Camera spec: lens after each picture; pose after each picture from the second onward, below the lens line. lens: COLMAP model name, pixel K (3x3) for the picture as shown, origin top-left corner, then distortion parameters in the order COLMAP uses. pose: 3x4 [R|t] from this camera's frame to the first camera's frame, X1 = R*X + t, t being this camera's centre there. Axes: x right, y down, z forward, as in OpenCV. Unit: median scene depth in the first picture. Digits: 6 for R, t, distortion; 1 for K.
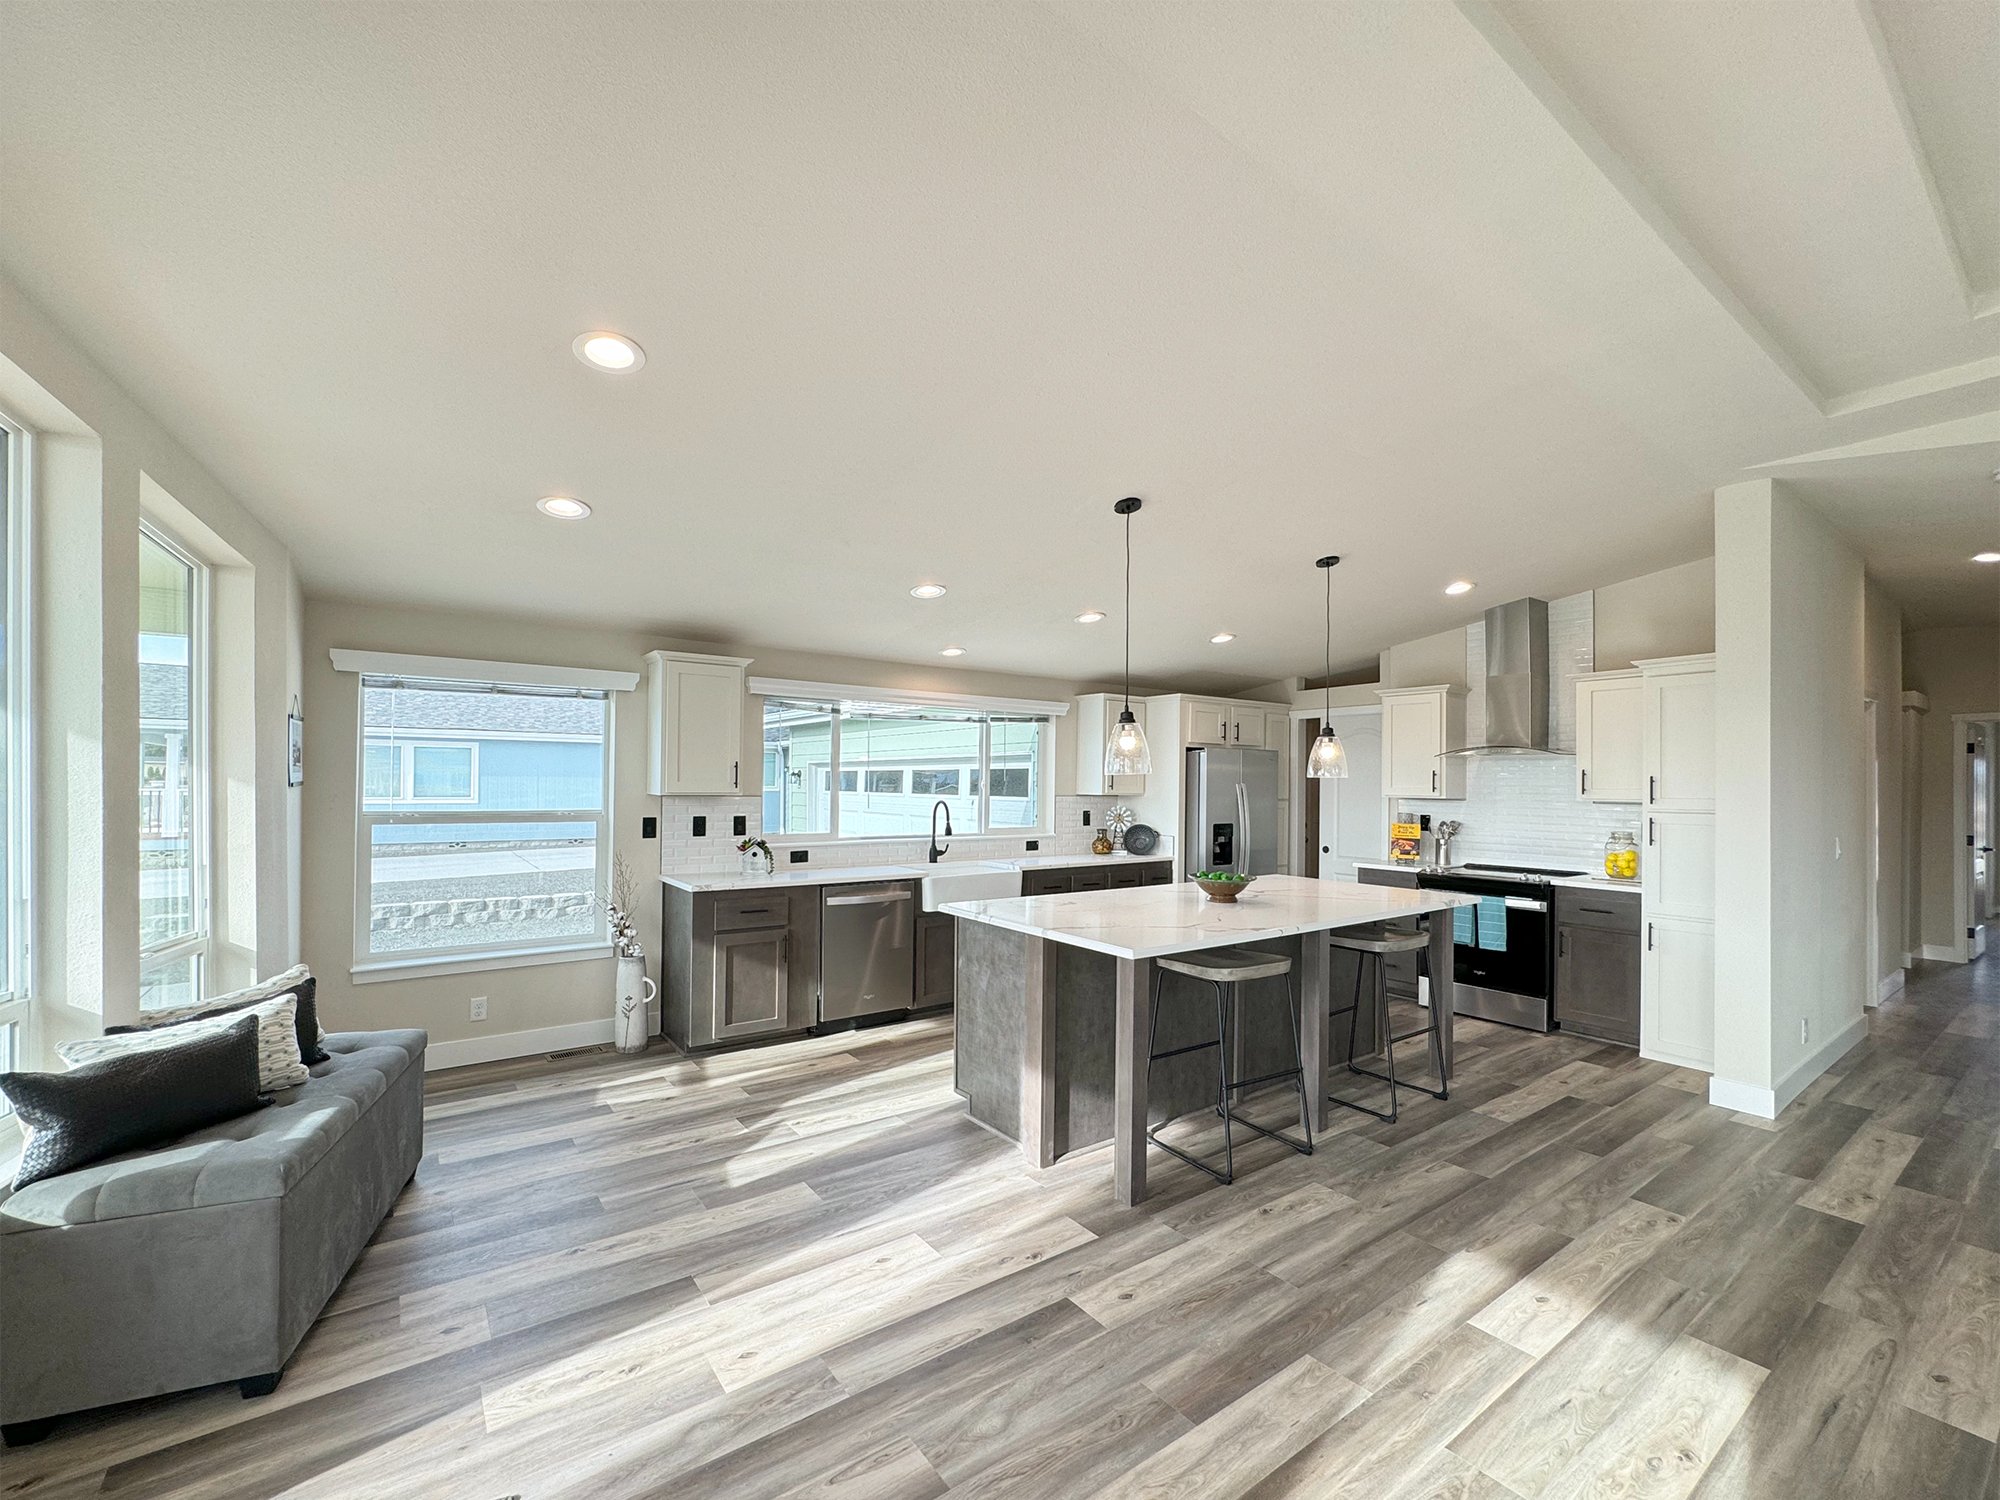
lens RADIAL K [[839.0, 0, 993.4], [0, 839.0, 783.9], [0, 0, 1]] dist [-0.001099, 0.000223]
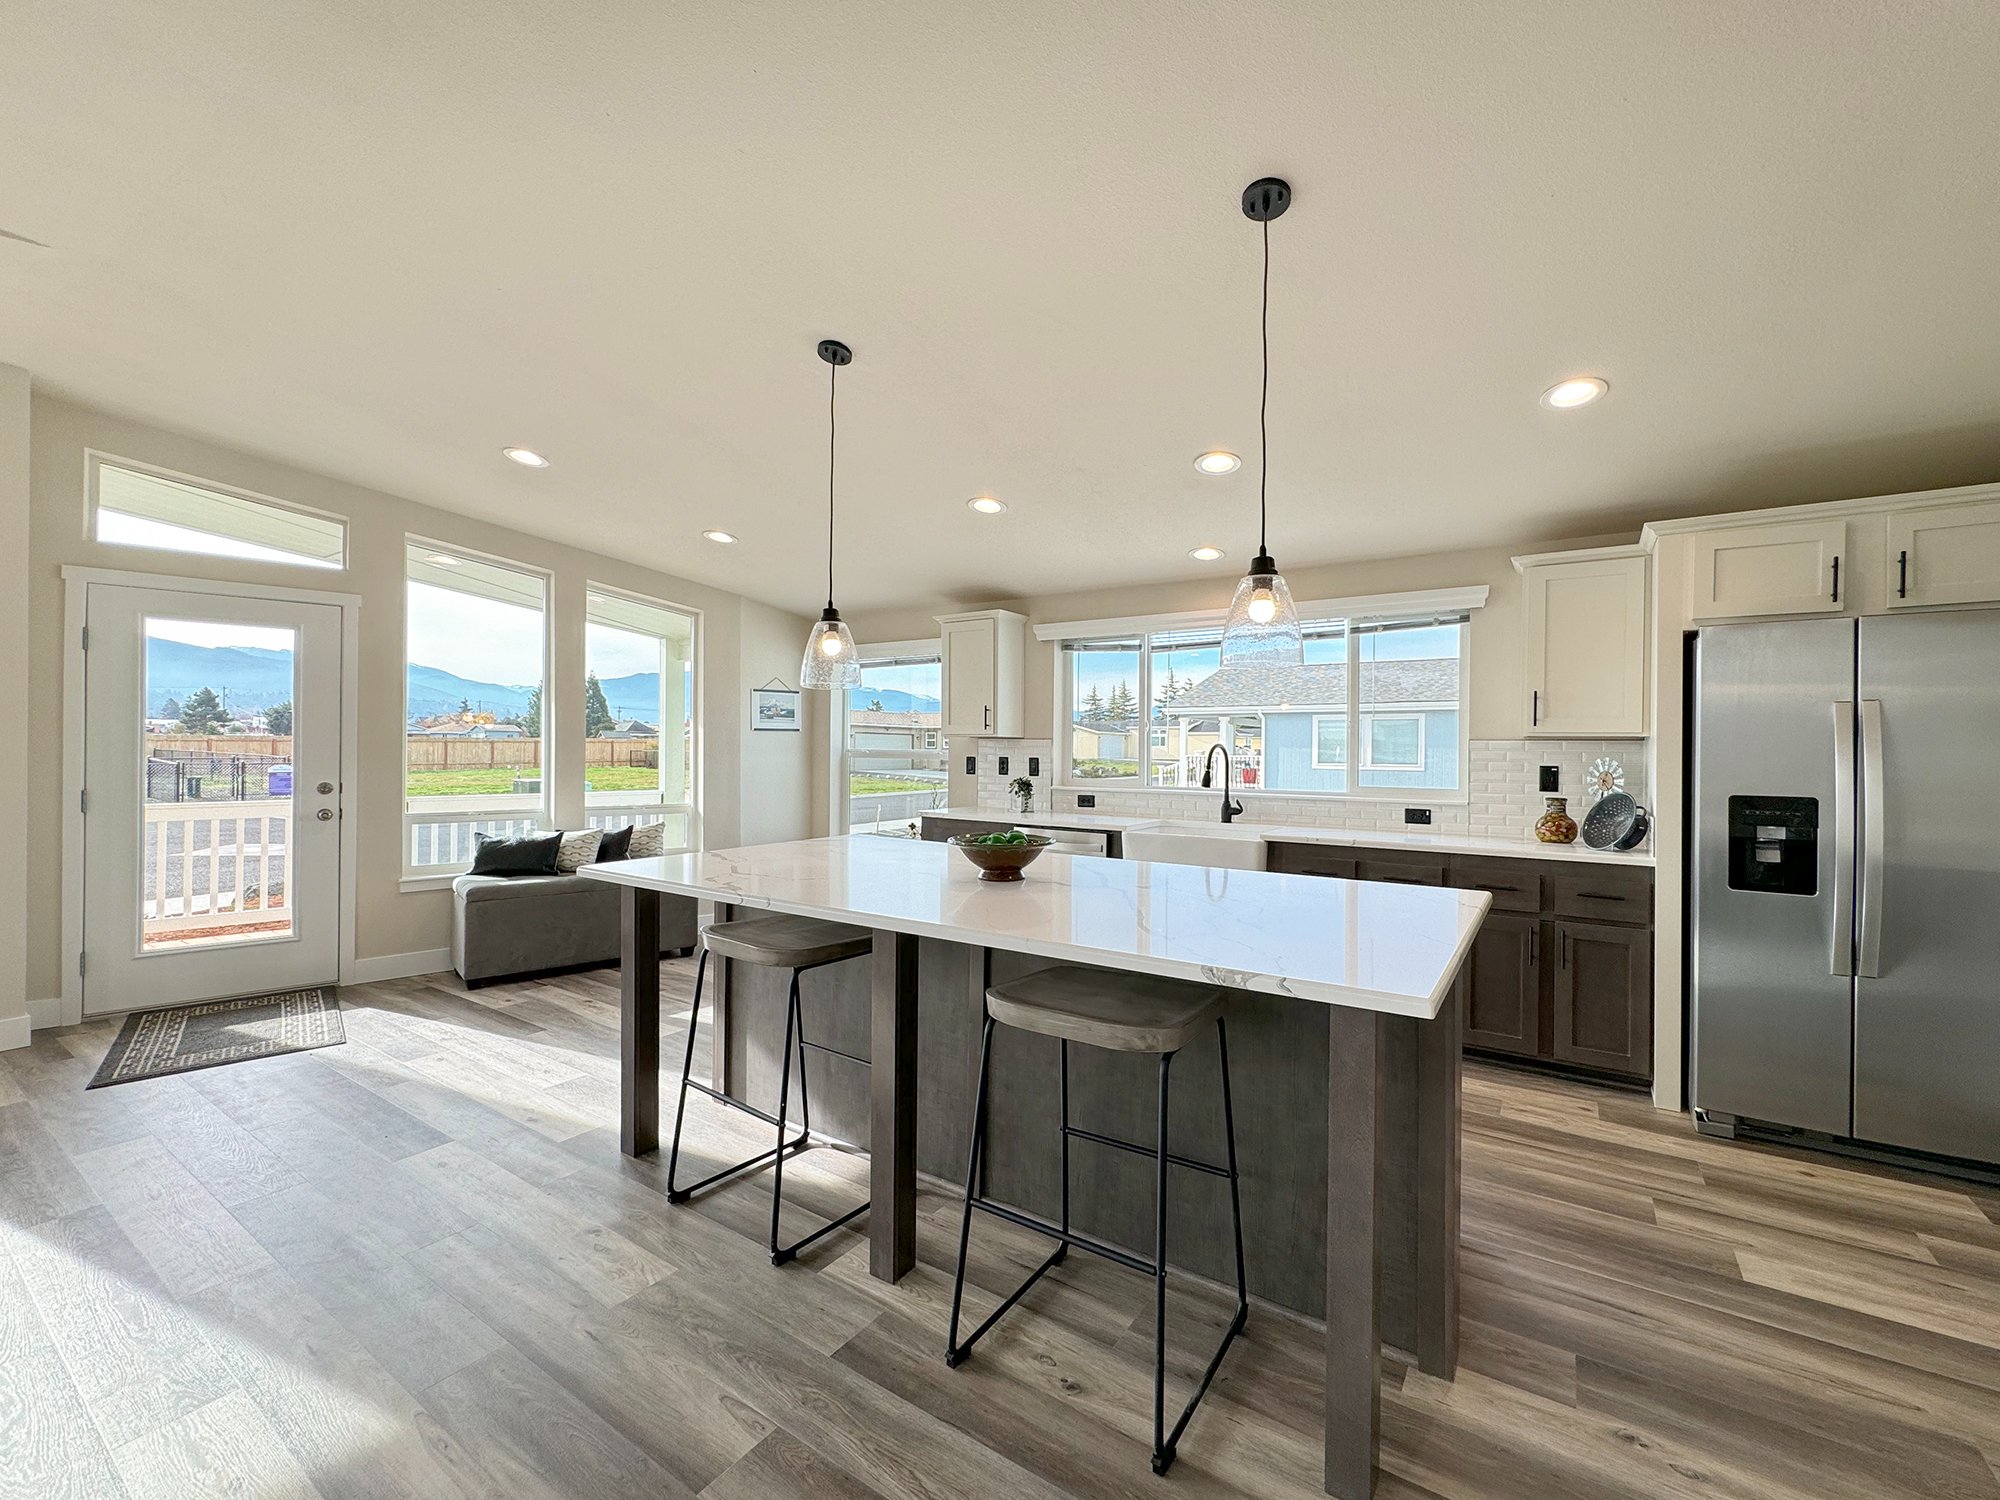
lens RADIAL K [[818.0, 0, 1025.4], [0, 818.0, 757.3], [0, 0, 1]] dist [0.000491, 0.000240]
pose [[0.367428, 0.002255, -0.930049, 0.693528], [-0.009740, 0.999952, -0.001423, 0.041648], [0.930001, 0.009582, 0.367433, 0.644222]]
